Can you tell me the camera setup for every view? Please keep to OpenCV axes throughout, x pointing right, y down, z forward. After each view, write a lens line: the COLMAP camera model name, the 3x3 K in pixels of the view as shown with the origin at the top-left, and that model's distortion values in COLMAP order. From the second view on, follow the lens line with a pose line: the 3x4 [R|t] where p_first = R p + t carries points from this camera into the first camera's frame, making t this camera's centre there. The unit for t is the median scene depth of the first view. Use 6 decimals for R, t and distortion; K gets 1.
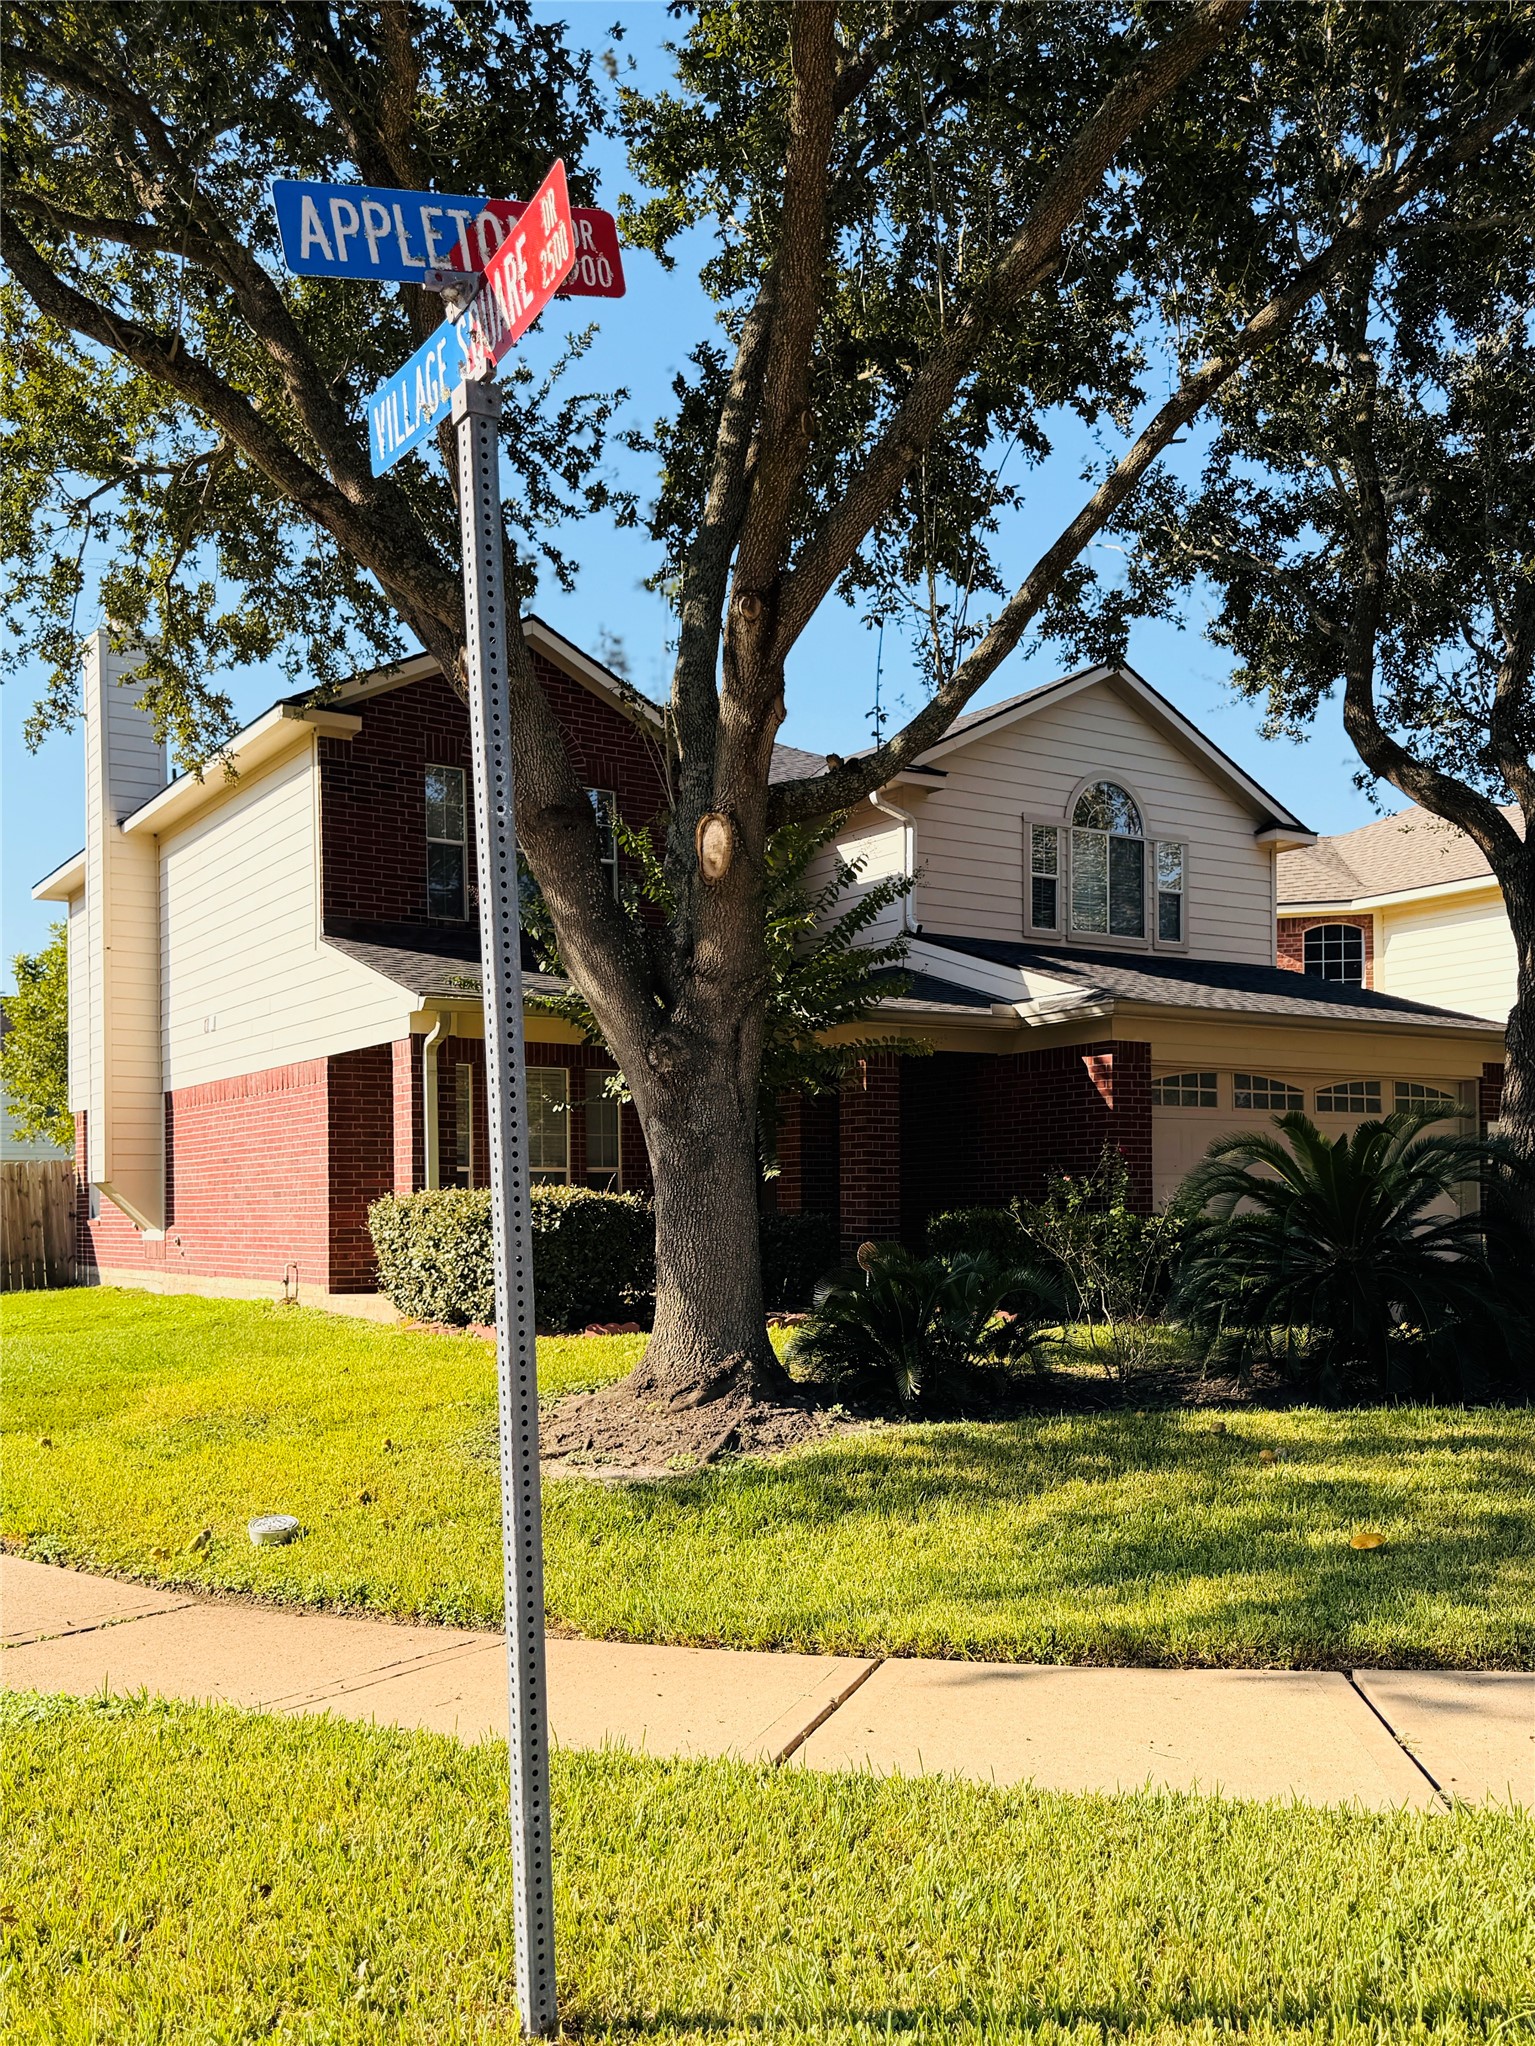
lens RADIAL K [[1482.4, 0, 767.5], [0, 1482.4, 1023.0], [0, 0, 1]] dist [0.073543, -0.084035]
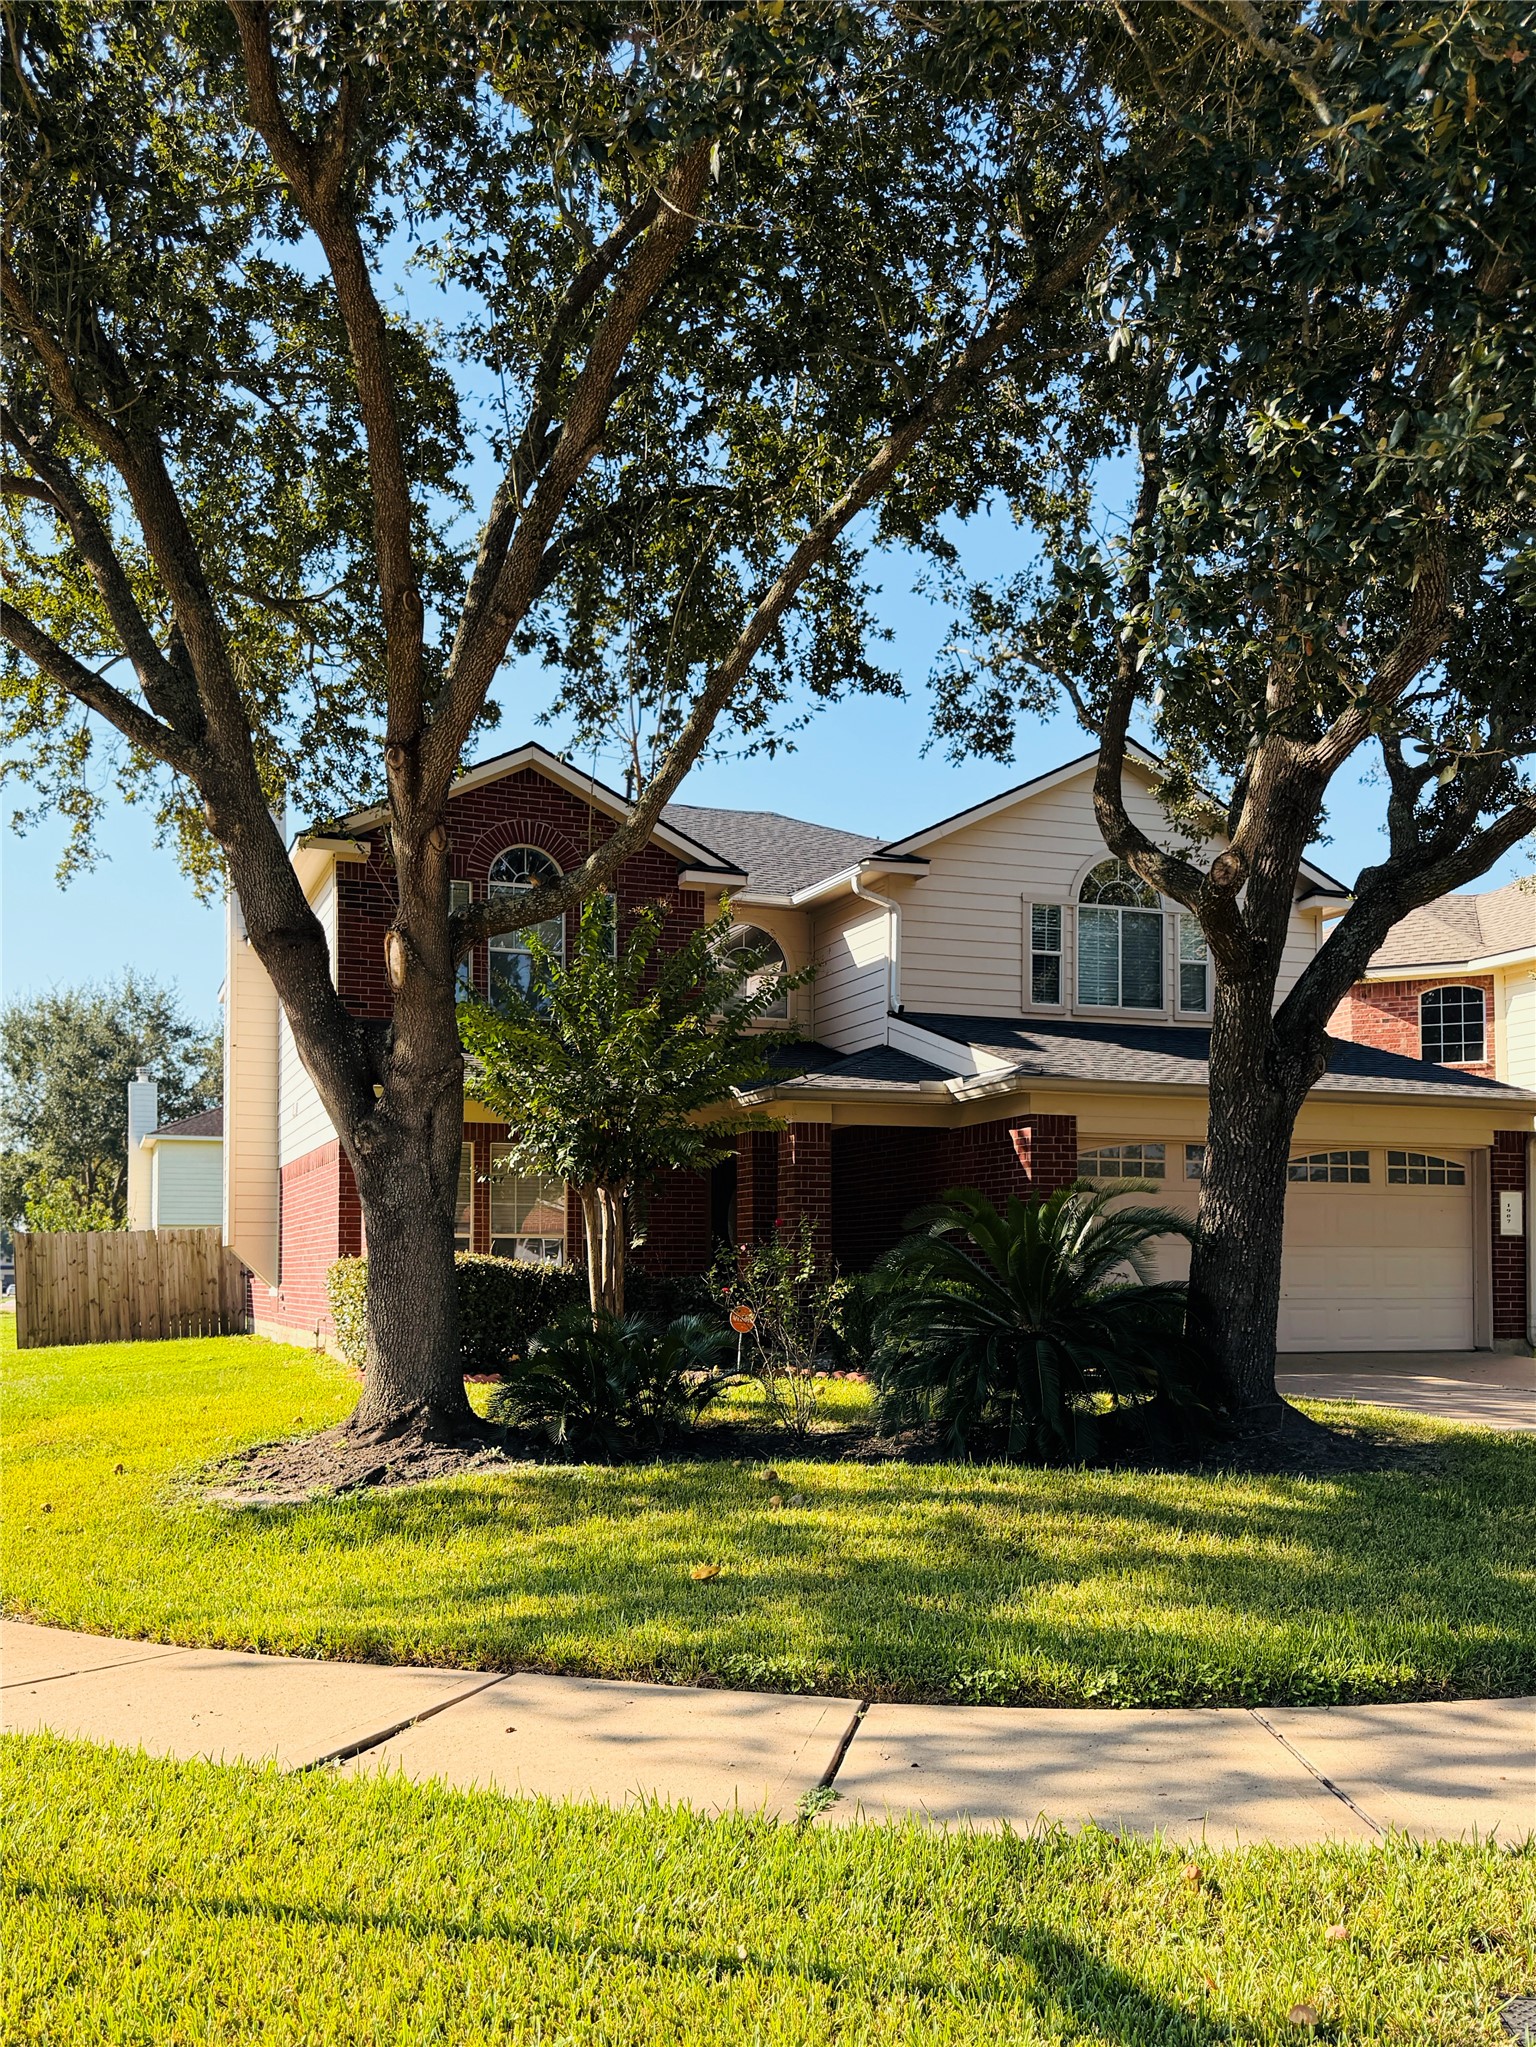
lens RADIAL K [[1440.2, 0, 759.6], [0, 1440.2, 1051.5], [0, 0, 1]] dist [0.064570, -0.000251]
pose [[0.977379, -0.021958, -0.210350, 0.375651], [0.015929, 0.999414, -0.030312, -0.006368], [0.210893, 0.026276, 0.977156, -0.035410]]
